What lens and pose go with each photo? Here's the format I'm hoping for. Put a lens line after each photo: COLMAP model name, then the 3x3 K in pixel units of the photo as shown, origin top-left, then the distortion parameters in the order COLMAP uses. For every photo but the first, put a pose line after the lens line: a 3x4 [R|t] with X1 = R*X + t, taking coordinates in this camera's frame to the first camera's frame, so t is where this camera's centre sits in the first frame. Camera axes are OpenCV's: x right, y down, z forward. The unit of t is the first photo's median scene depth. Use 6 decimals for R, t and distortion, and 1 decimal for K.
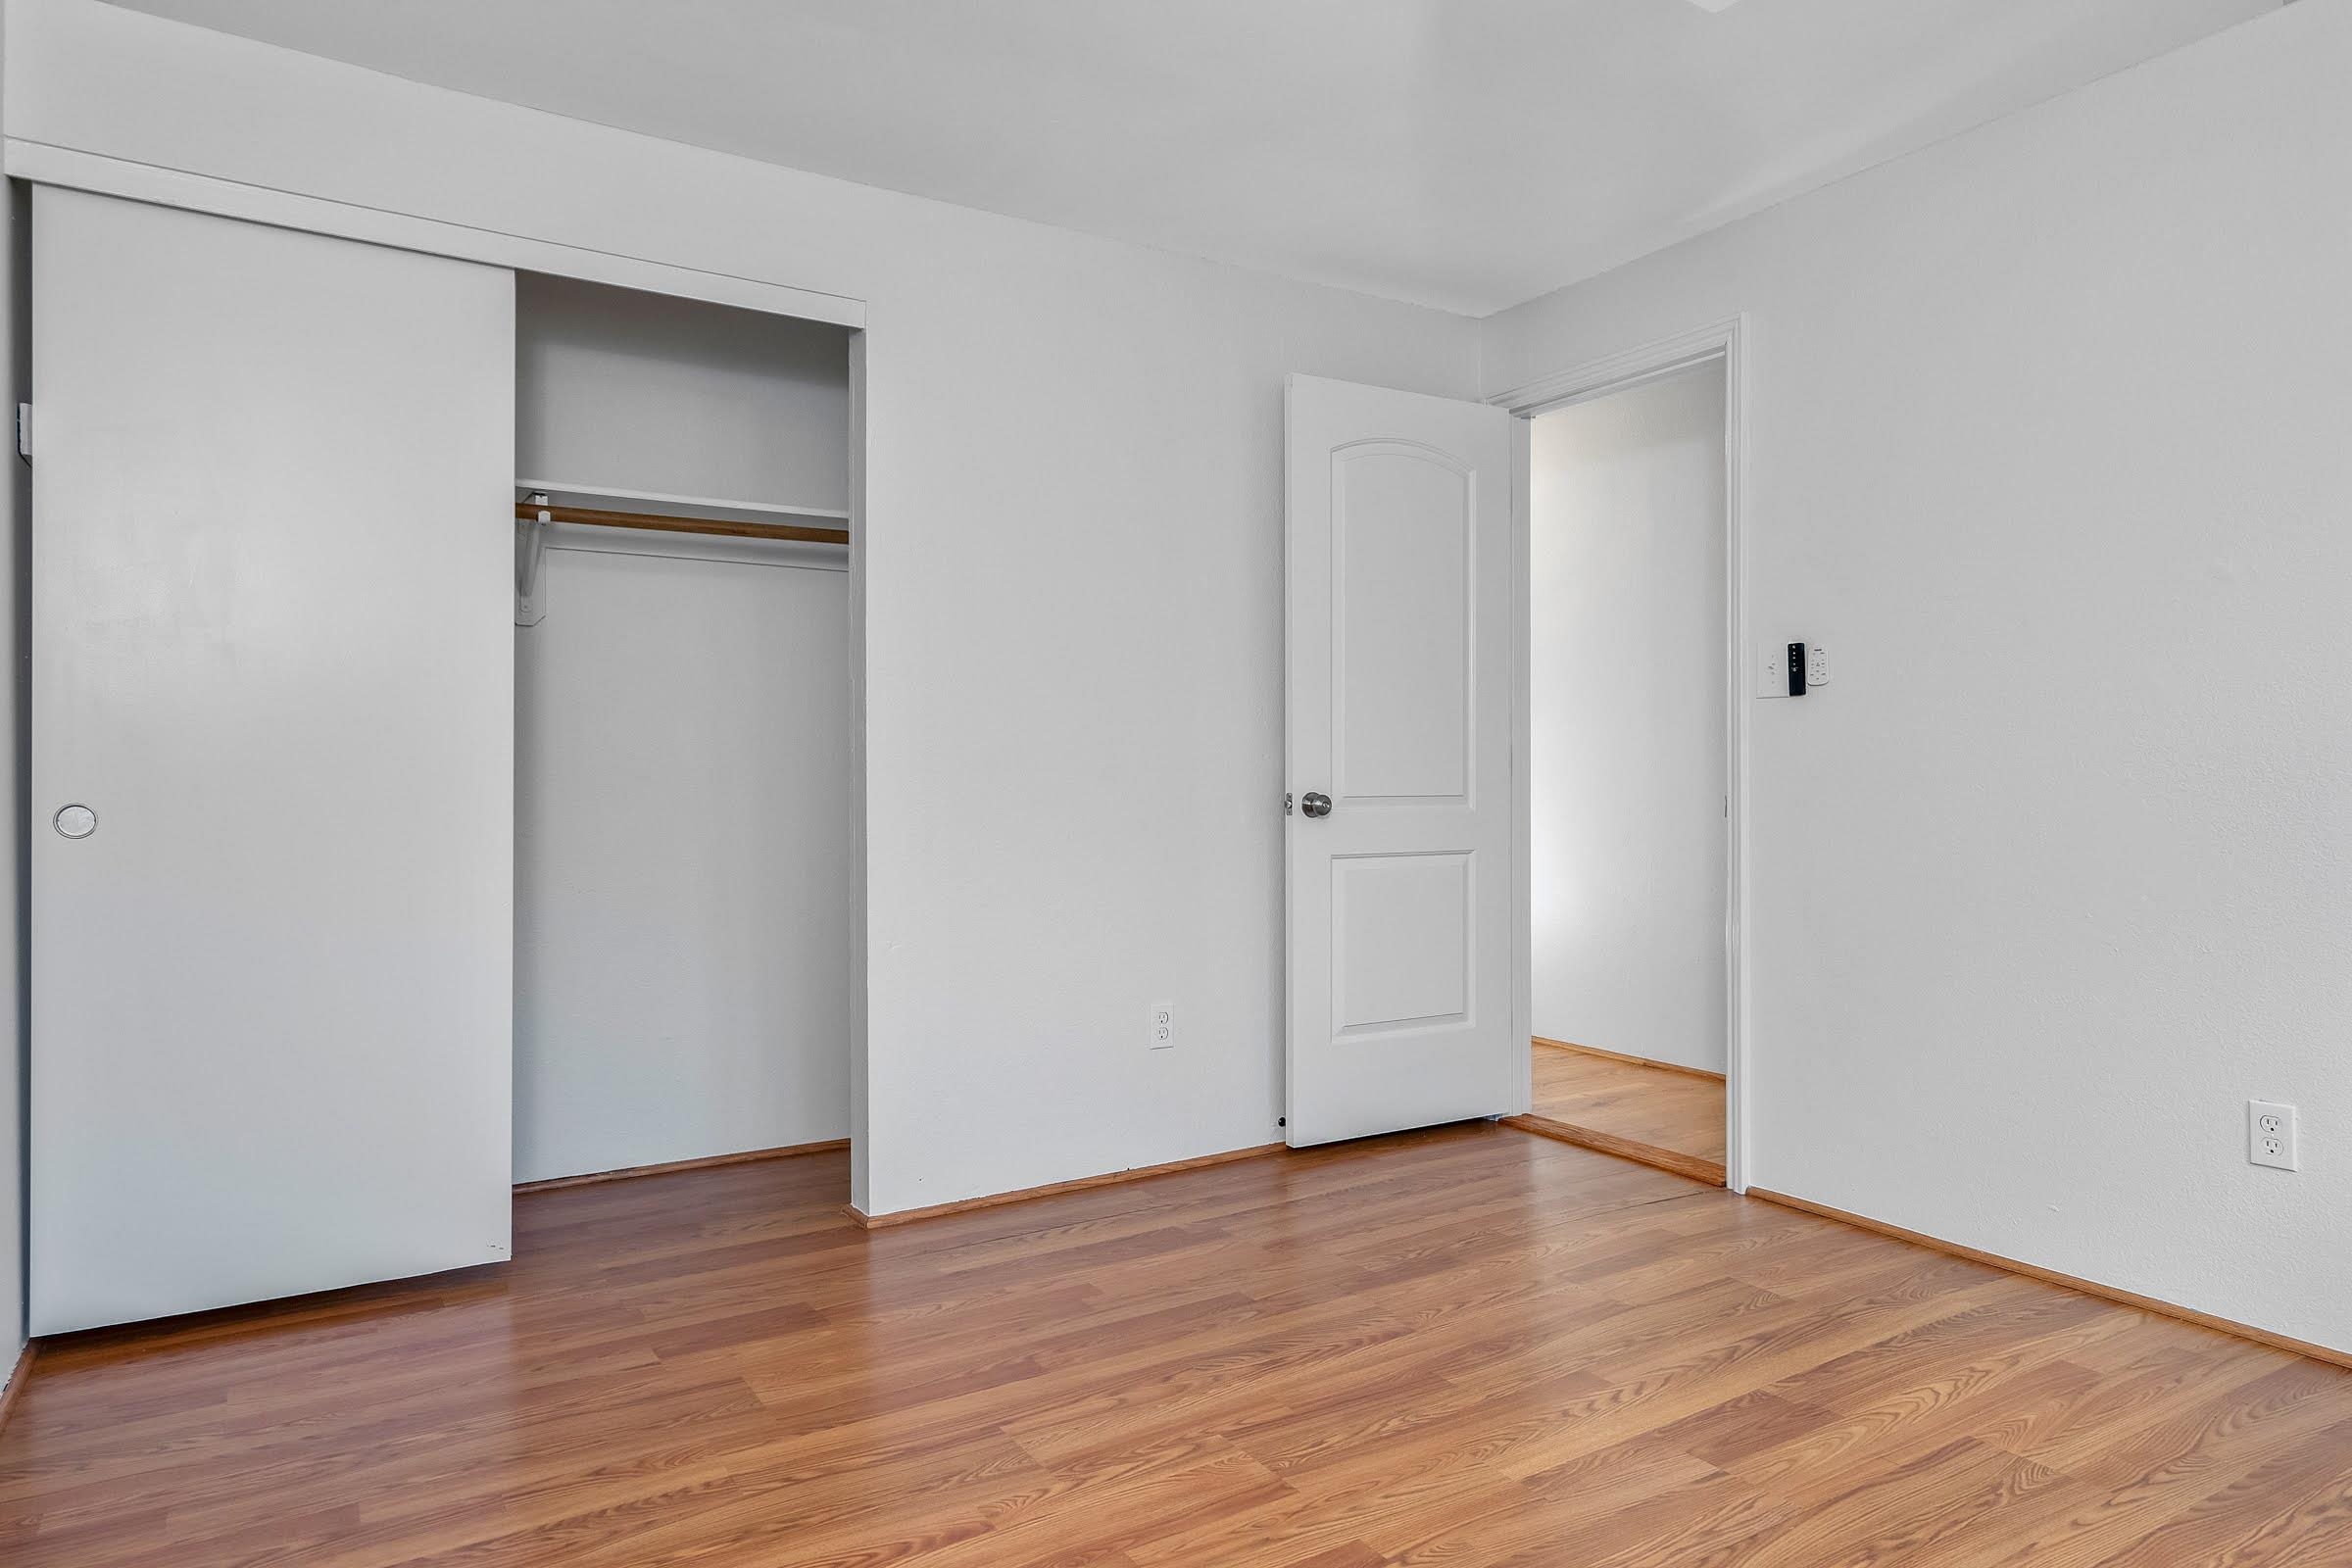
lens RADIAL K [[1427.7, 0, 1176.0], [0, 1427.7, 784.0], [0, 0, 1]] dist [0.000502, 0.001035]
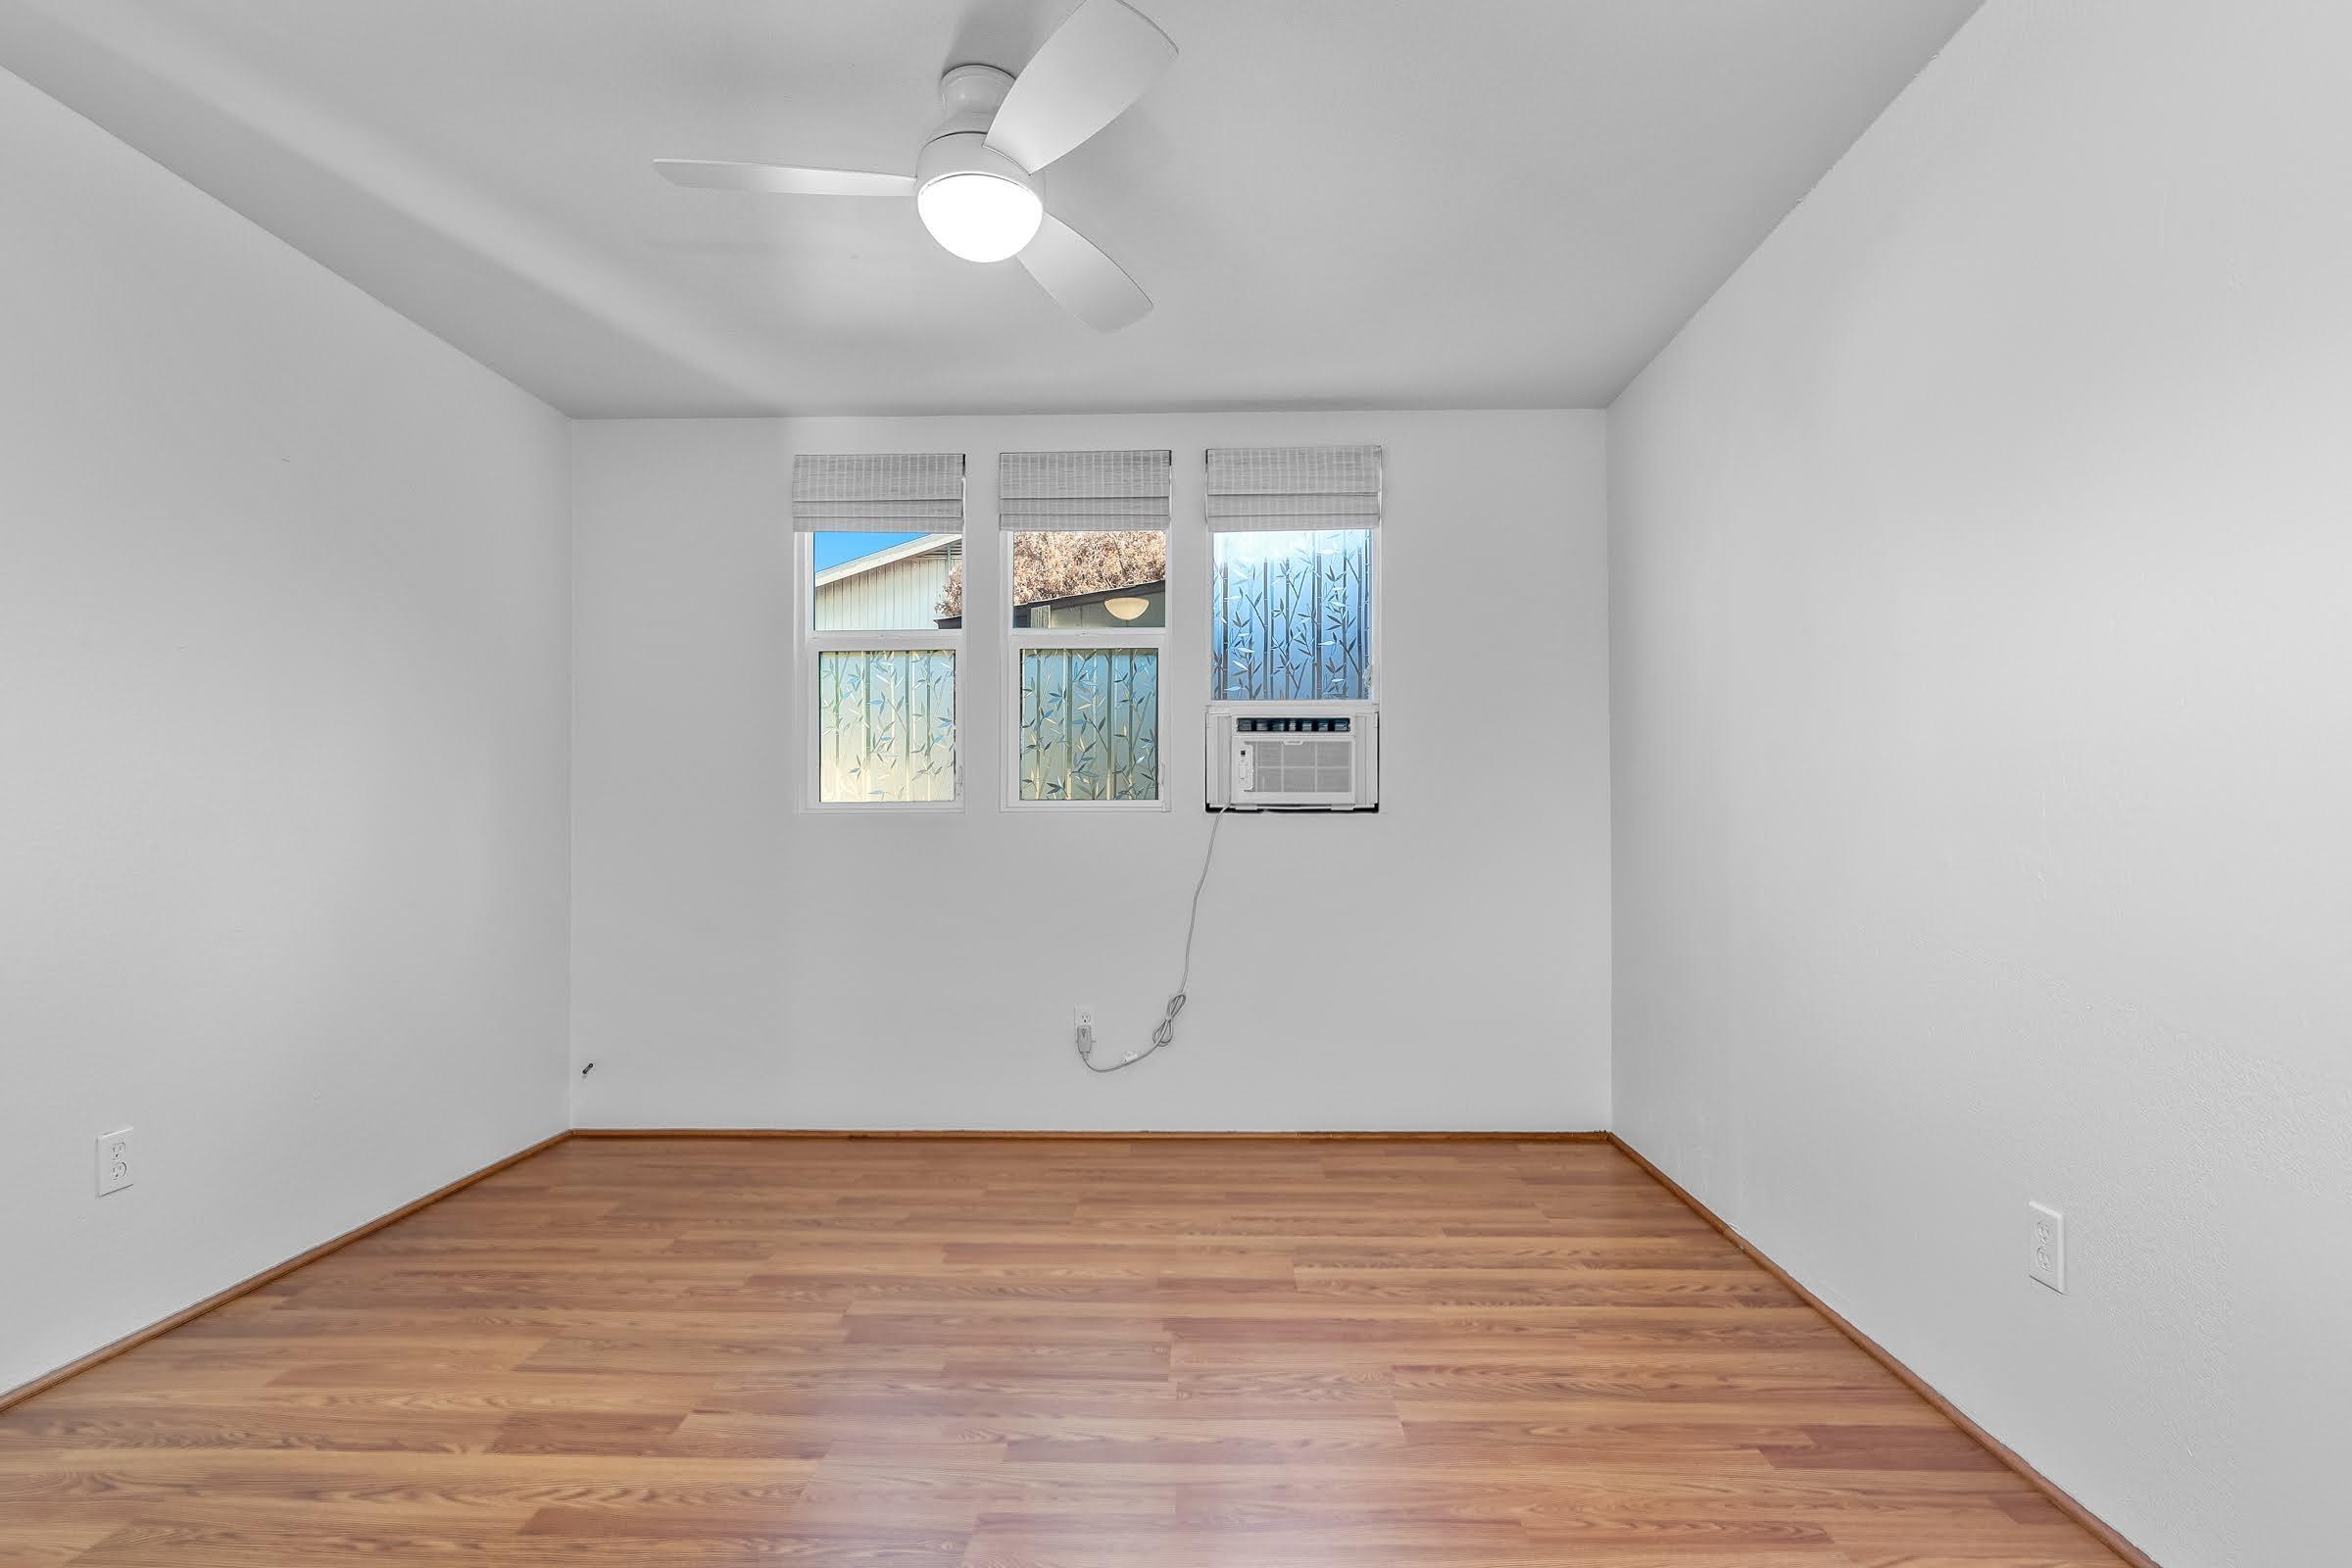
lens RADIAL K [[1157.7, 0, 1177.1], [0, 1157.7, 816.8], [0, 0, 1]] dist [0.001398, 0.000588]
pose [[-0.830089, 0.010862, 0.557524, -0.415894], [0.009940, 0.999940, -0.004682, -0.005709], [-0.557542, 0.001655, -0.830147, 1.320806]]
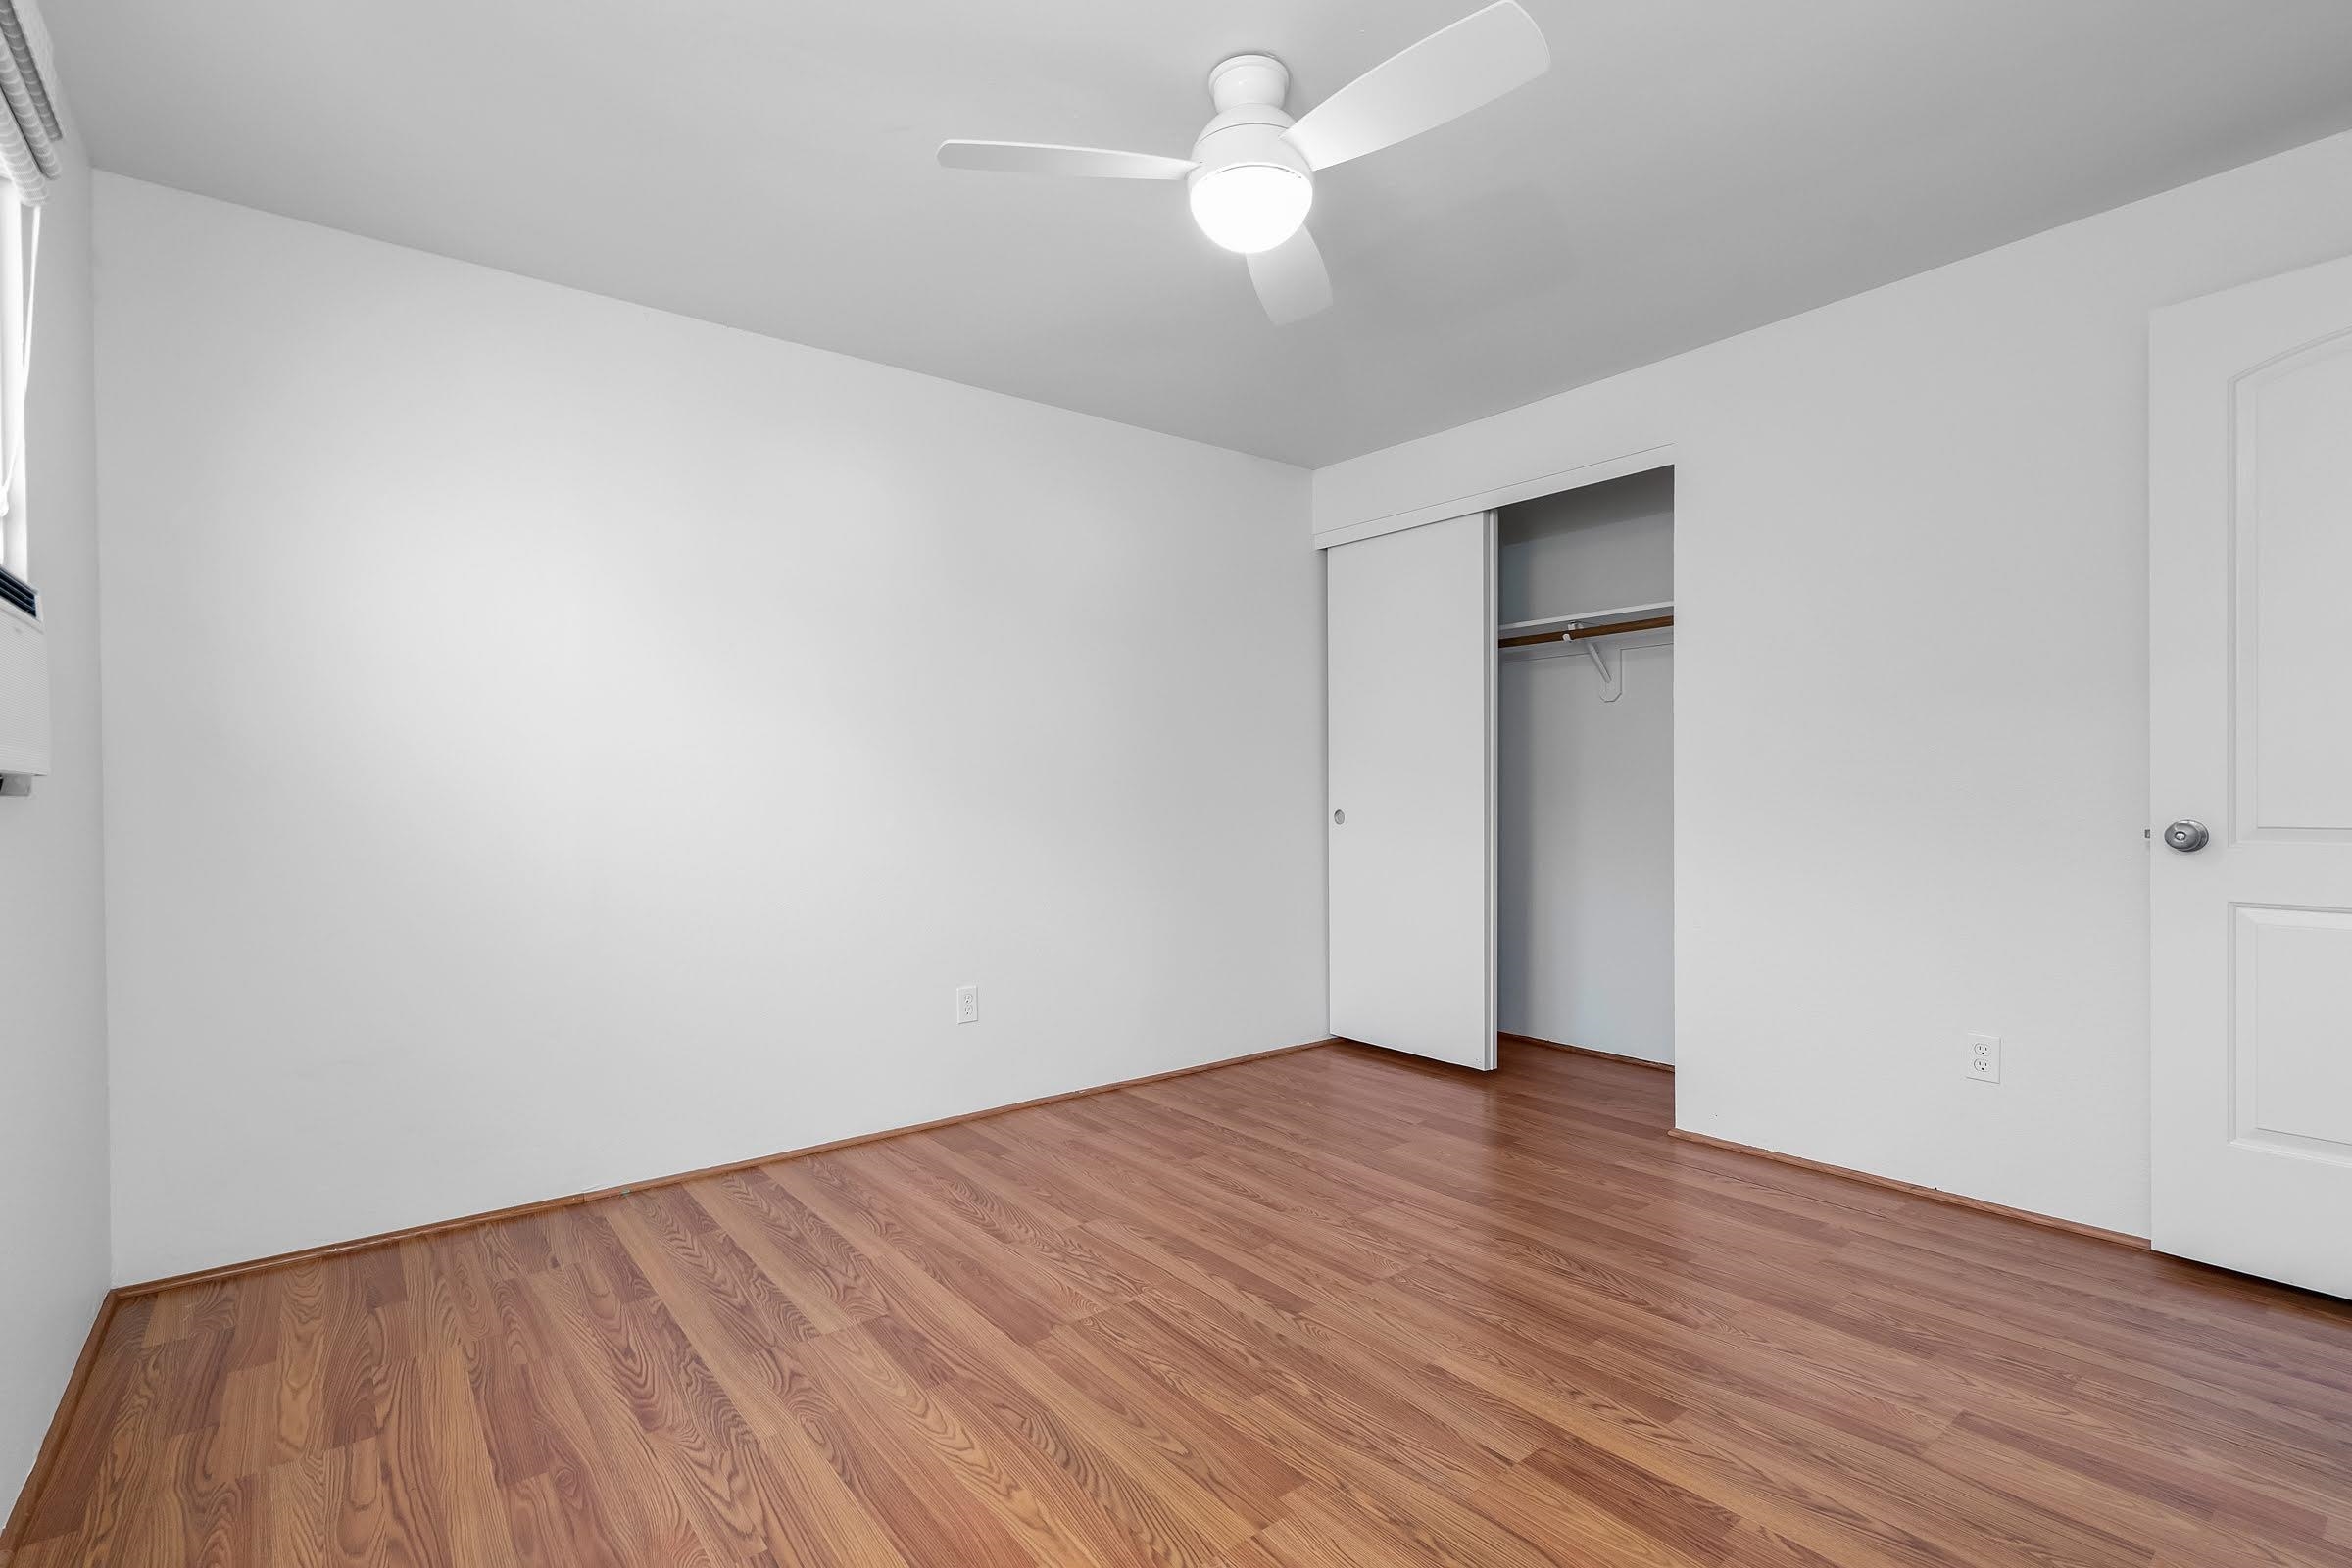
lens RADIAL K [[1093.5, 0, 1179.2], [0, 1093.5, 798.1], [0, 0, 1]] dist [-0.000547, 0.000150]
pose [[0.107062, 0.008403, -0.994217, 0.976618], [0.001559, 0.999962, 0.008620, -0.020116], [0.994251, -0.002473, 0.107045, 0.557381]]
